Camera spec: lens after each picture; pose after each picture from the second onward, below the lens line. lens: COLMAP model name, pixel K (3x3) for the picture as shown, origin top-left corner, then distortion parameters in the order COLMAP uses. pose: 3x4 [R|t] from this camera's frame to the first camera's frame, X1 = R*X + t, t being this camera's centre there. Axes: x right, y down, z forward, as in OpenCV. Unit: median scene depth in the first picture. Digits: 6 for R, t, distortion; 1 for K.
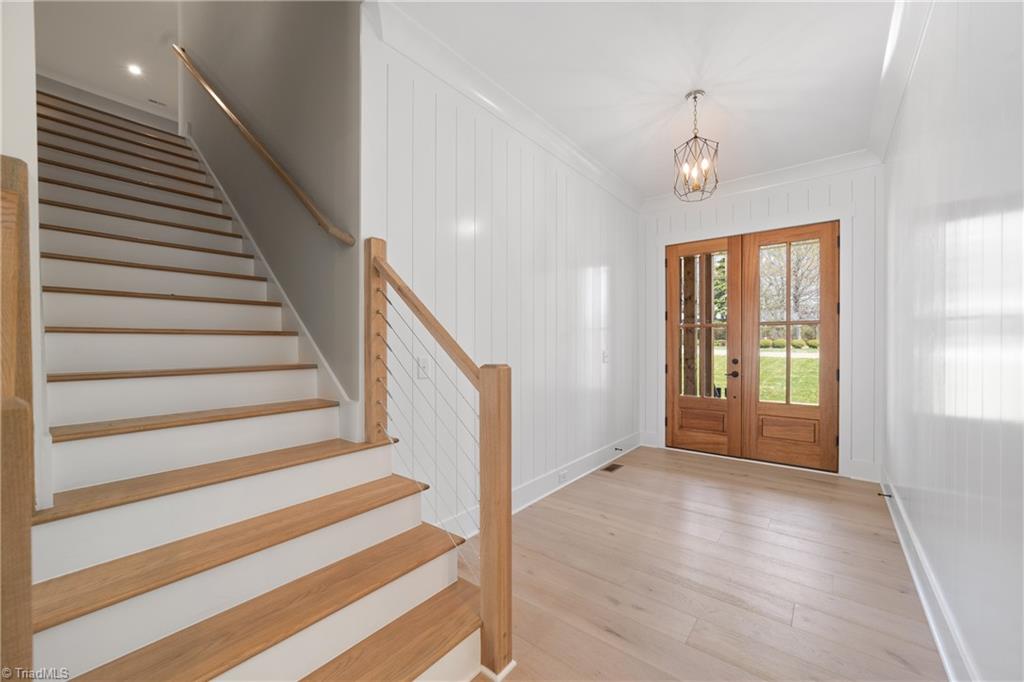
lens RADIAL K [[394.4, 0, 511.5], [0, 394.4, 347.6], [0, 0, 1]] dist [-0.001940, -0.000107]
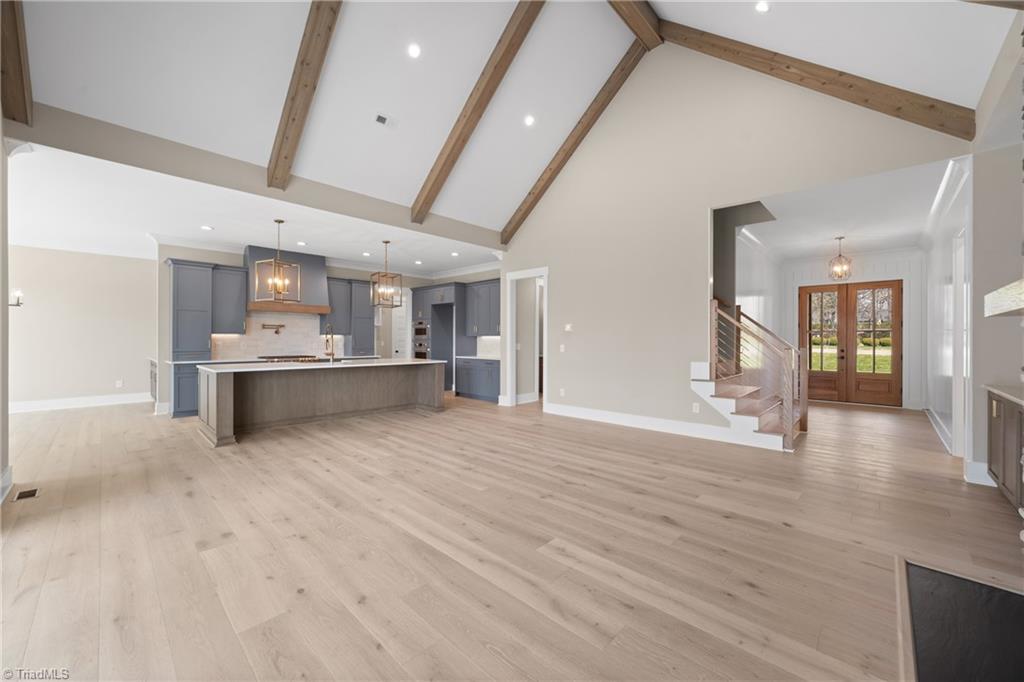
lens RADIAL K [[394.4, 0, 513.2], [0, 394.4, 335.5], [0, 0, 1]] dist [-0.001940, -0.000107]
pose [[0.997266, 0.012323, -0.072861, -0.911637], [-0.013428, 0.999802, -0.014703, 0.011169], [0.072665, 0.015641, 0.997234, -1.044409]]
